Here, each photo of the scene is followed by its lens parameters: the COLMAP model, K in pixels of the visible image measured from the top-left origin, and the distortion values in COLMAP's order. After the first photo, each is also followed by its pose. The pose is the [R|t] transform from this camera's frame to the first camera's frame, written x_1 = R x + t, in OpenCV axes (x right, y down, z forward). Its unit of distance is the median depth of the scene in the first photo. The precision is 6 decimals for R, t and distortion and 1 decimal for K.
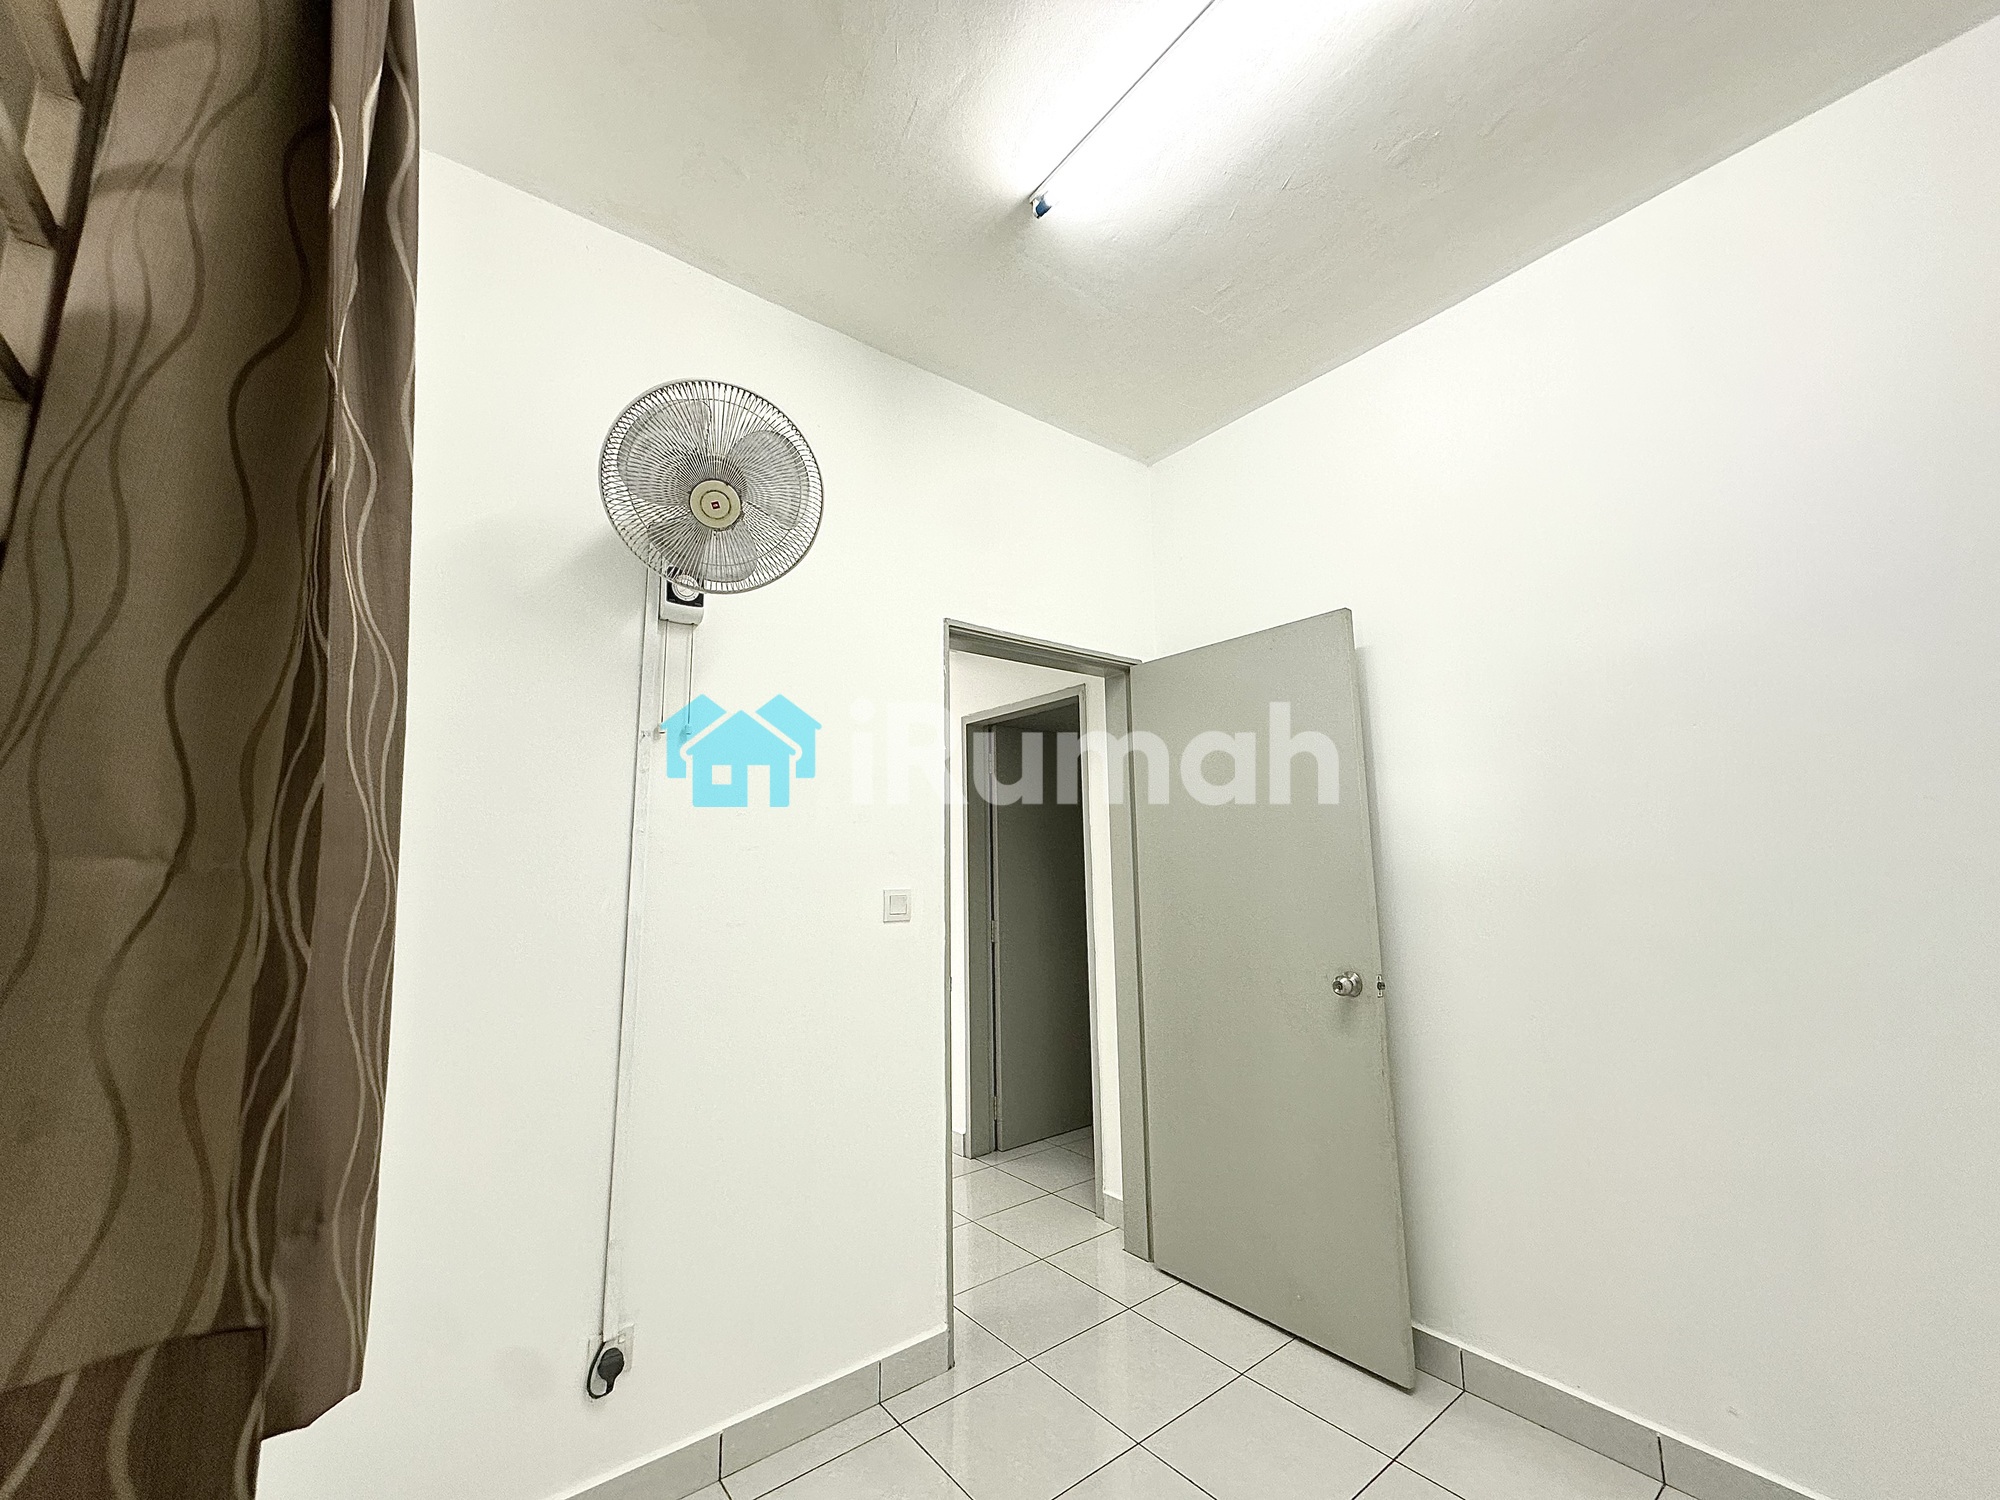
lens RADIAL K [[805.3, 0, 998.8], [0, 805.3, 744.9], [0, 0, 1]] dist [-0.000460, 0.000168]
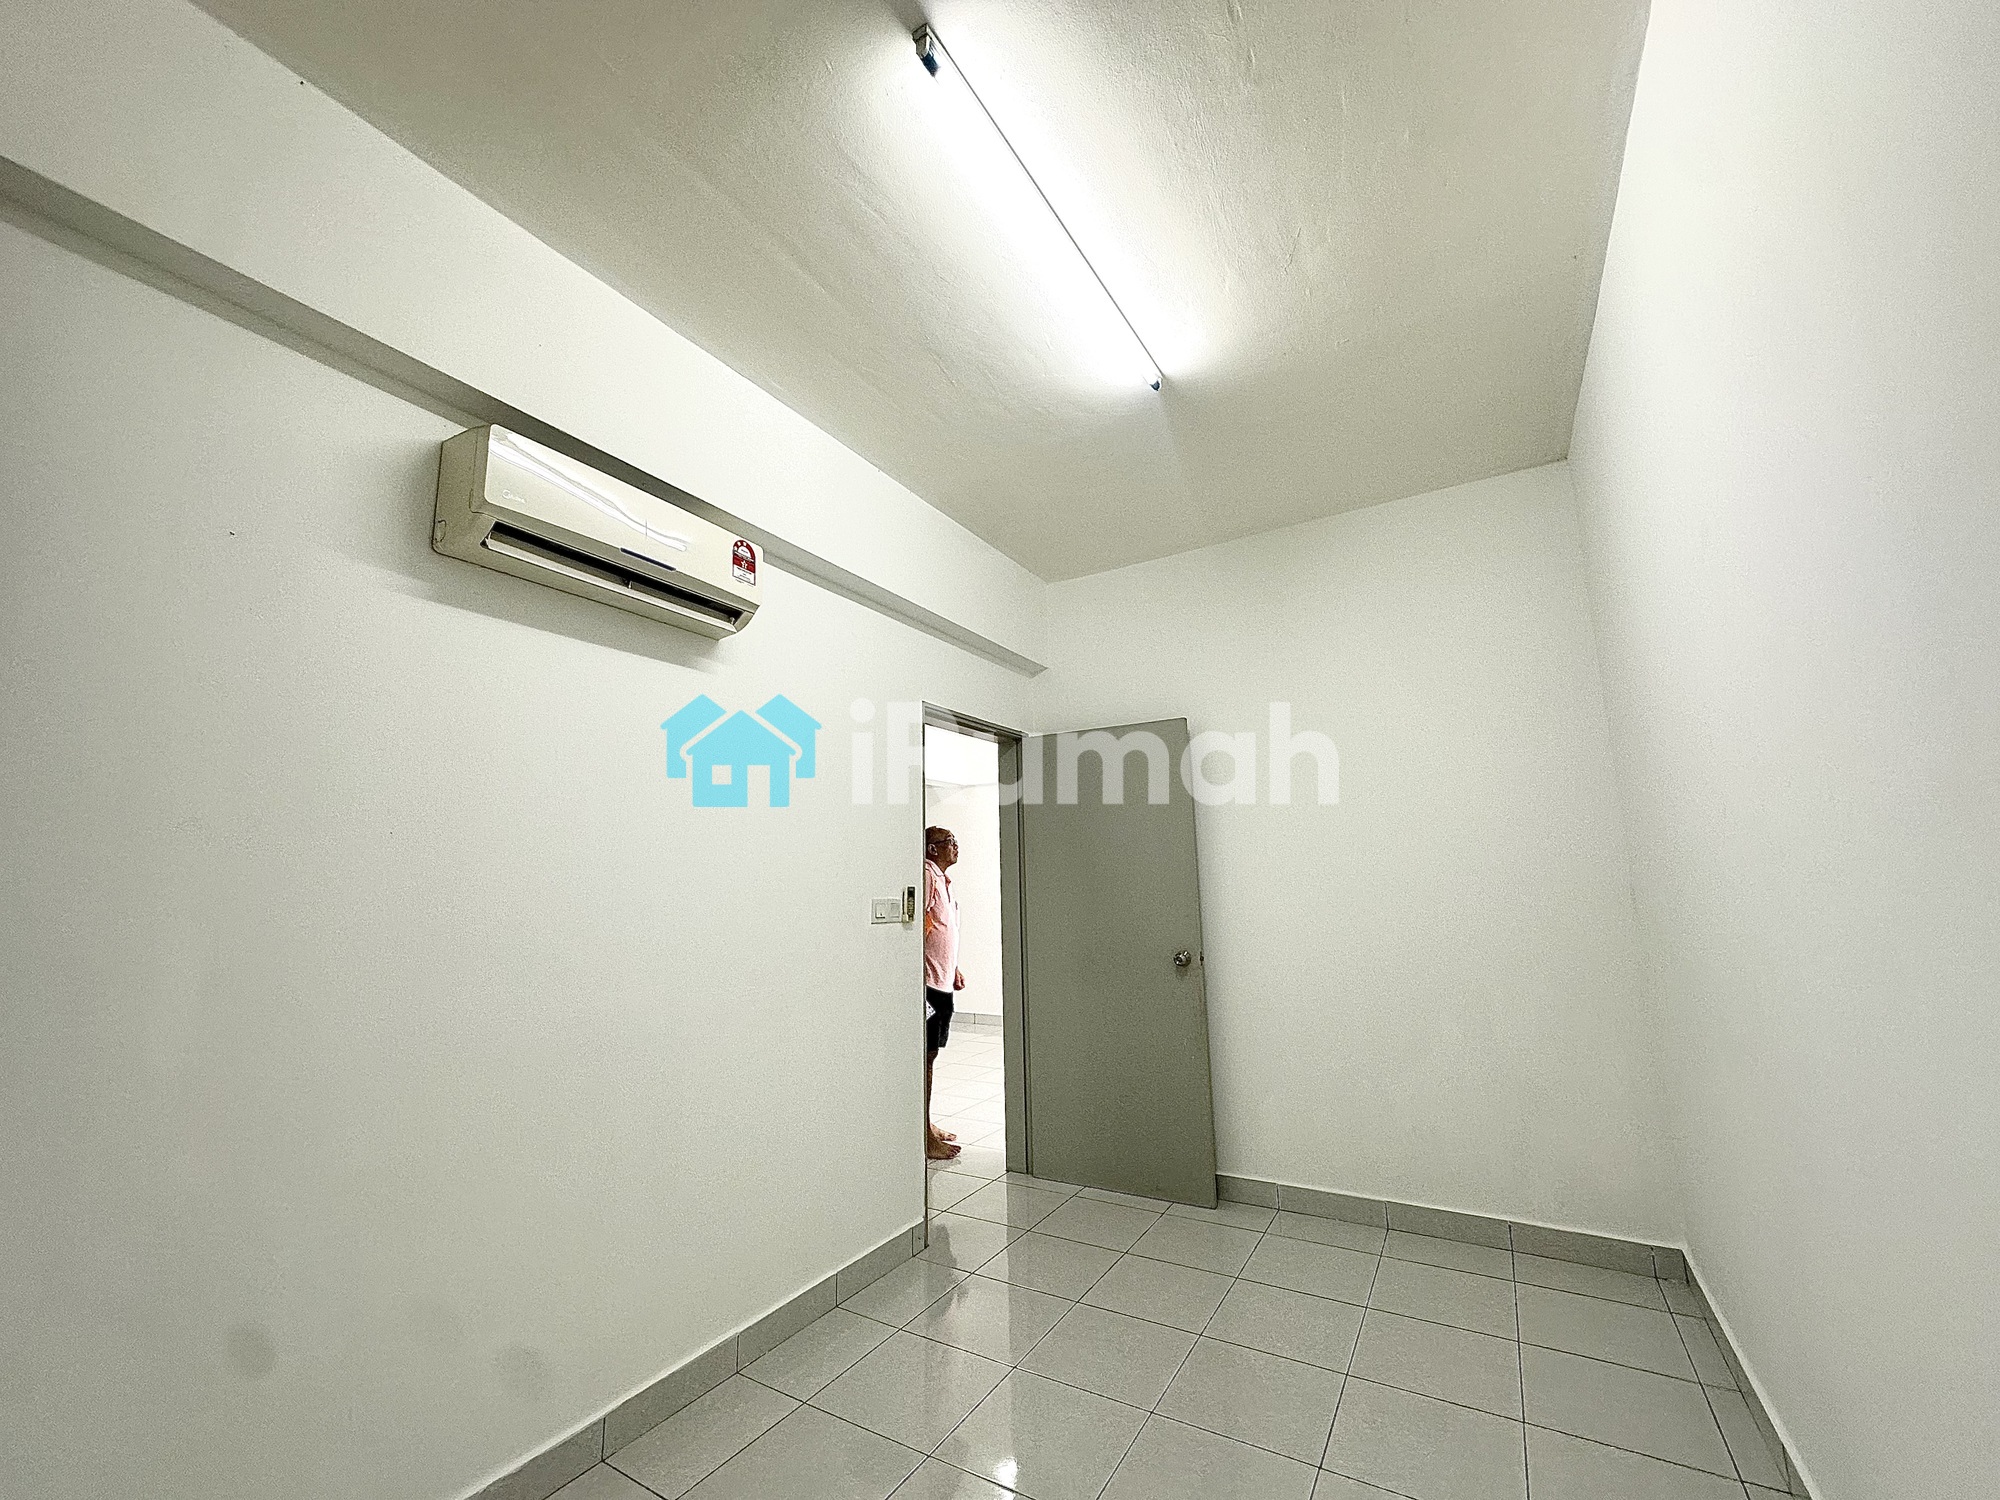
lens RADIAL K [[805.3, 0, 997.8], [0, 805.3, 750.4], [0, 0, 1]] dist [-0.000460, 0.000168]
pose [[0.937721, 0.053722, 0.343209, -0.453479], [-0.044521, 0.998408, -0.034636, -0.036511], [-0.344523, 0.017199, 0.938620, -0.346658]]
